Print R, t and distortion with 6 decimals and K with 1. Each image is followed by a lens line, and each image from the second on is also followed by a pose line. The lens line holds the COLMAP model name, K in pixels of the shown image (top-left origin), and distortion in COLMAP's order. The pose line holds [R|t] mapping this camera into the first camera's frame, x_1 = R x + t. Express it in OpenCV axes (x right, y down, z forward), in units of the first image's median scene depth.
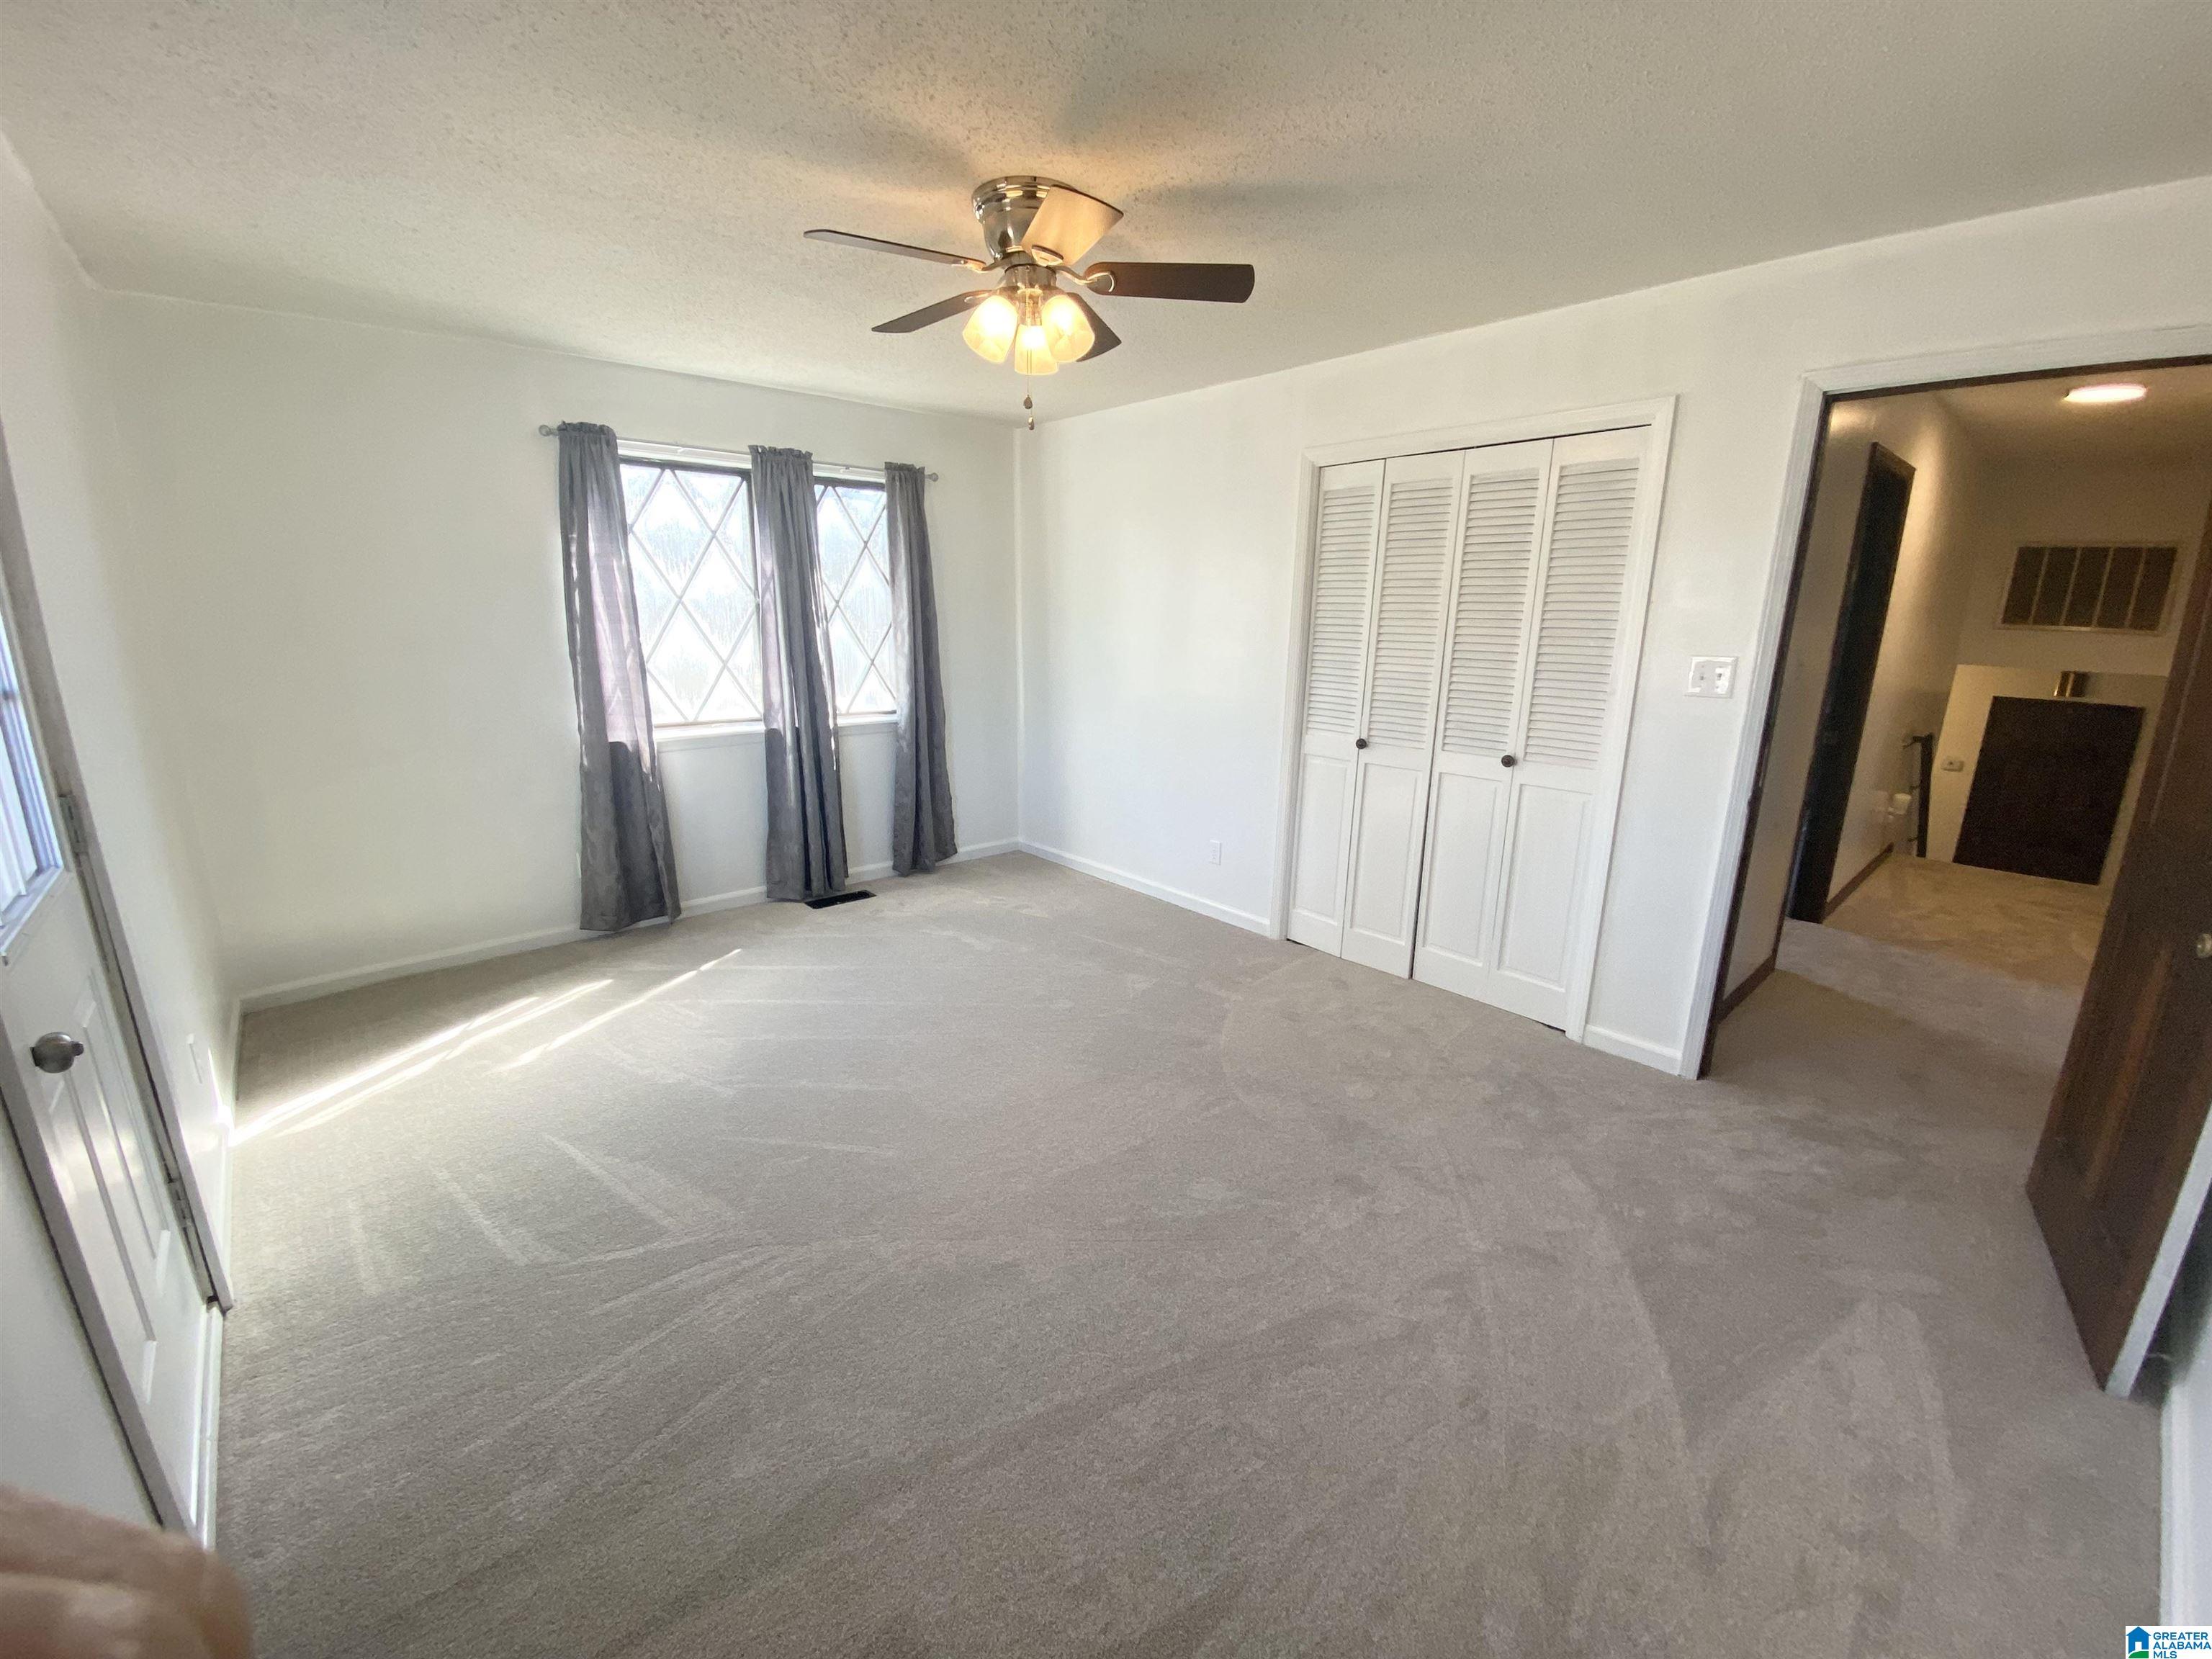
lens RADIAL K [[893.3, 0, 1114.9], [0, 893.3, 840.0], [0, 0, 1]] dist [0.002926, -0.006795]
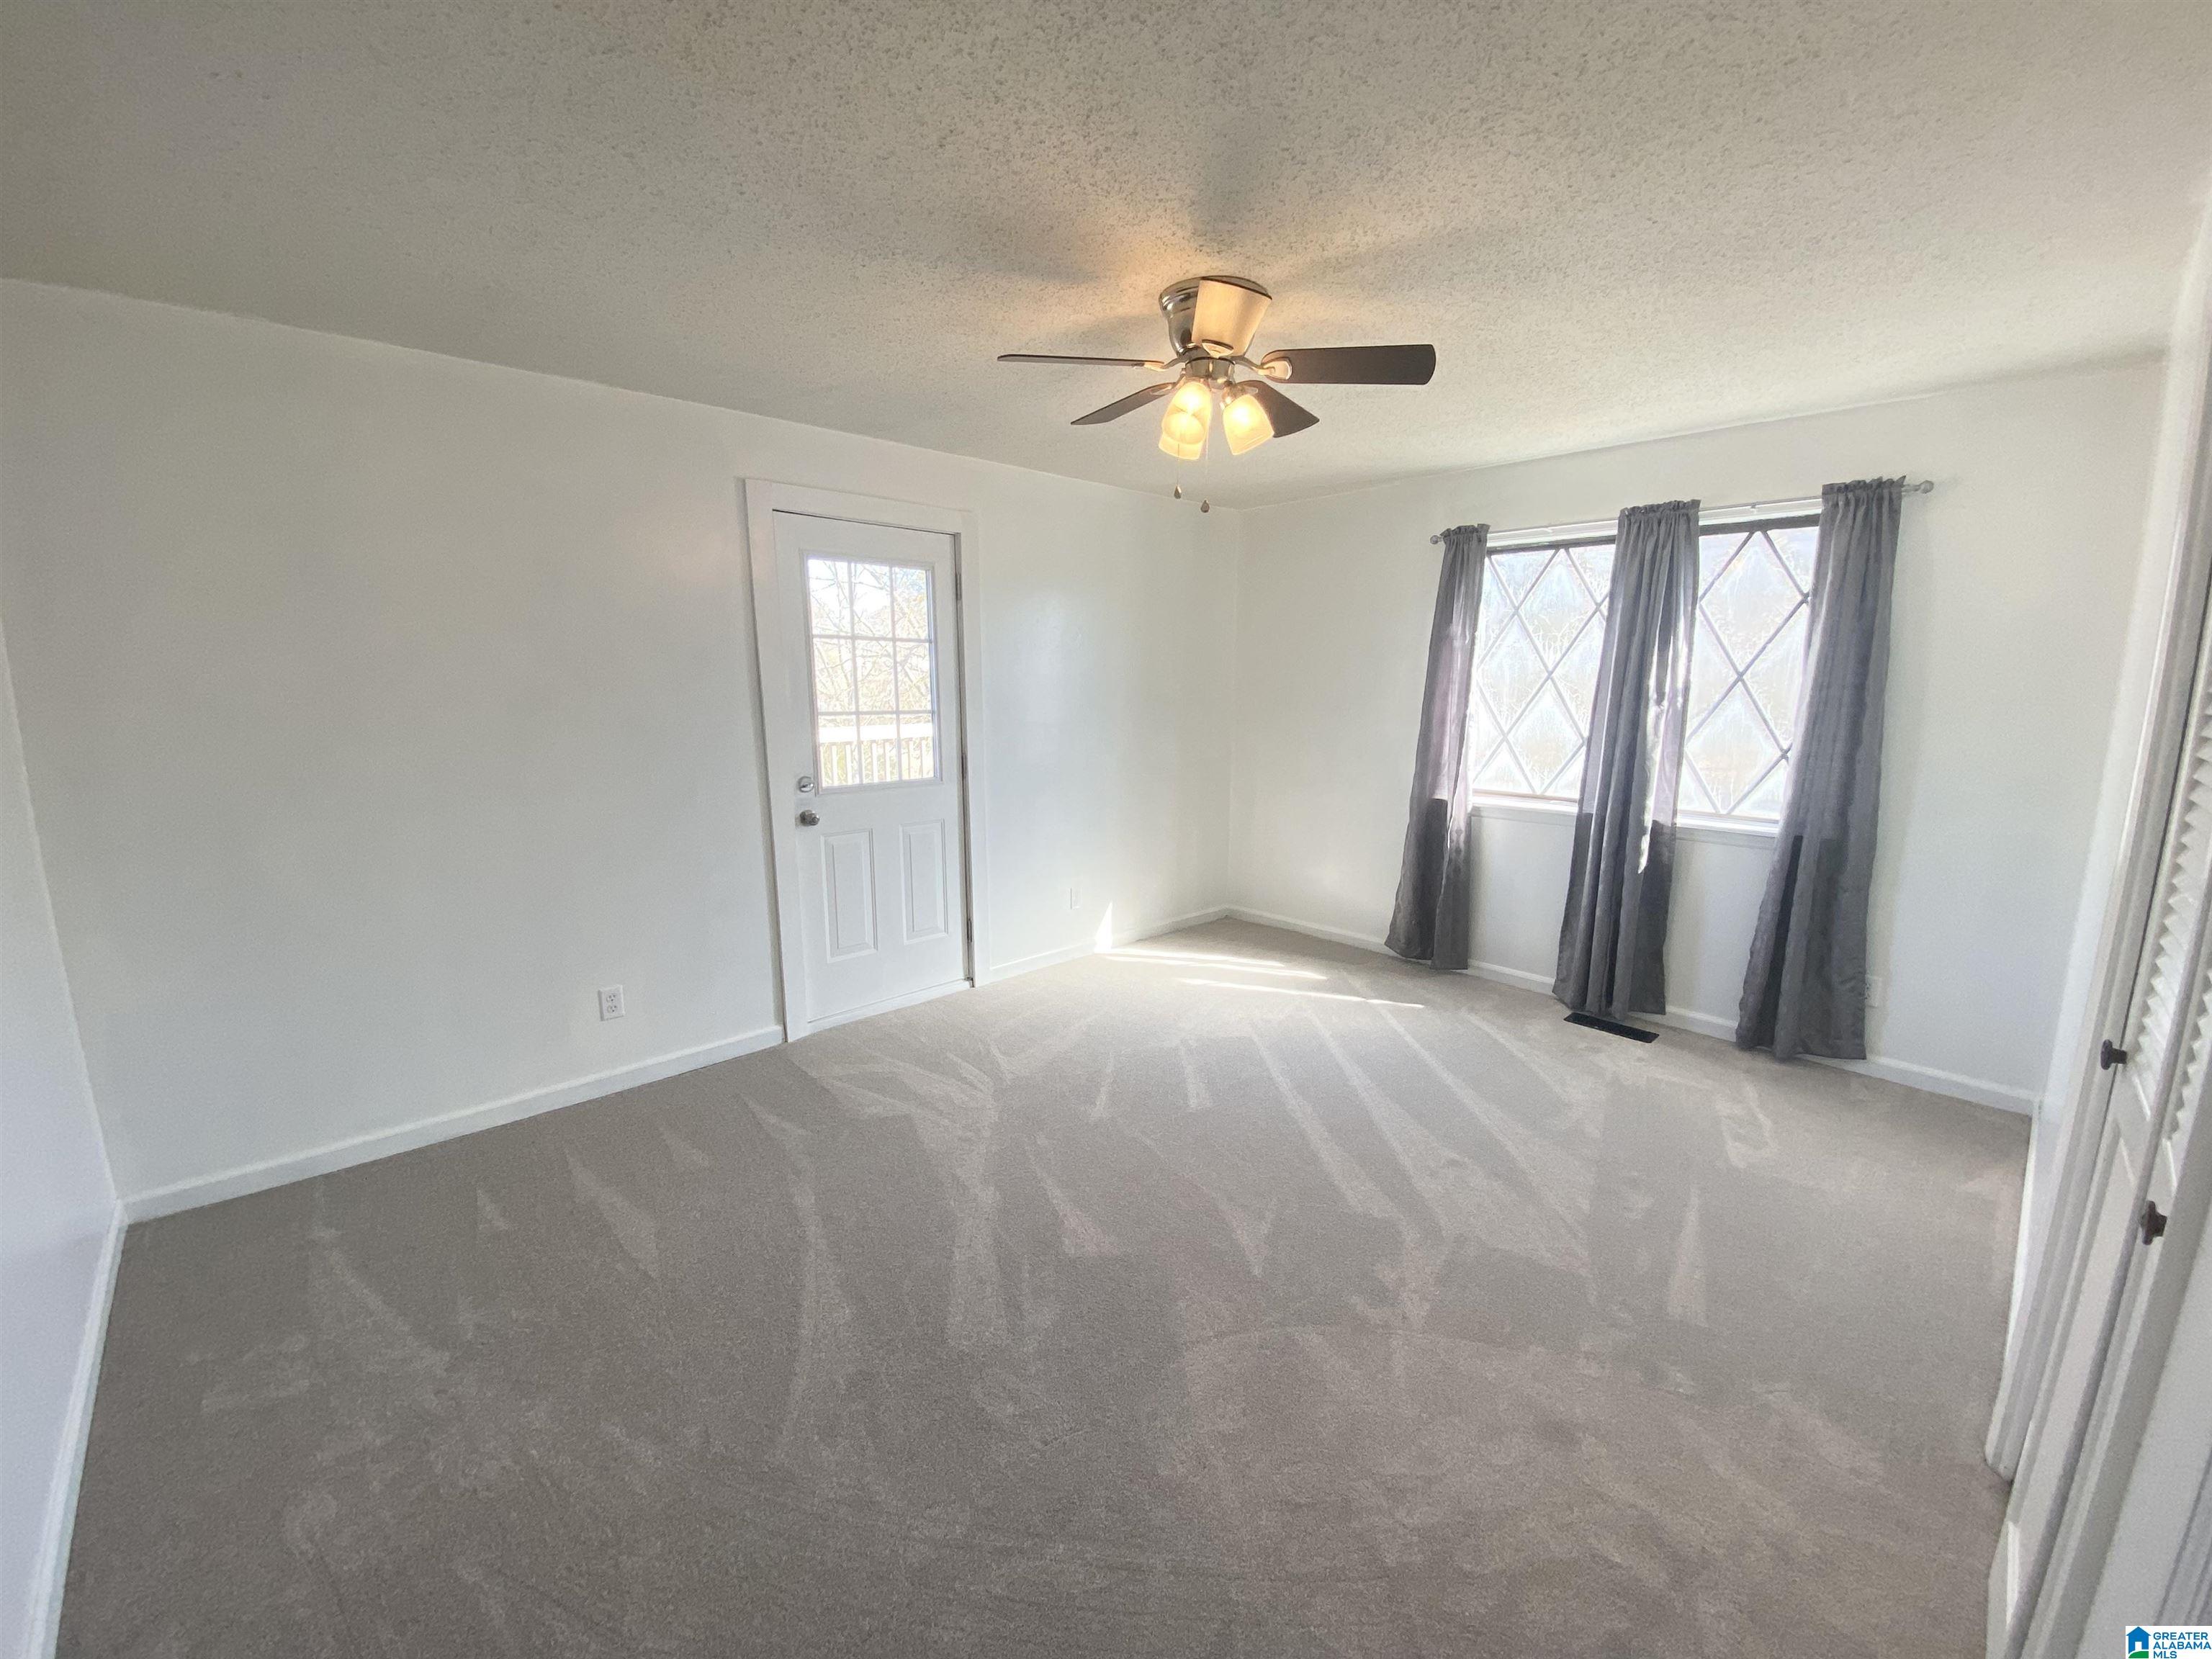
lens RADIAL K [[893.3, 0, 1083.8], [0, 893.3, 827.5], [0, 0, 1]] dist [0.002926, -0.006795]
pose [[0.002134, 0.156693, -0.987645, 0.545287], [-0.257686, 0.954379, 0.150859, -0.124191], [0.966226, 0.254180, 0.042414, 0.505667]]
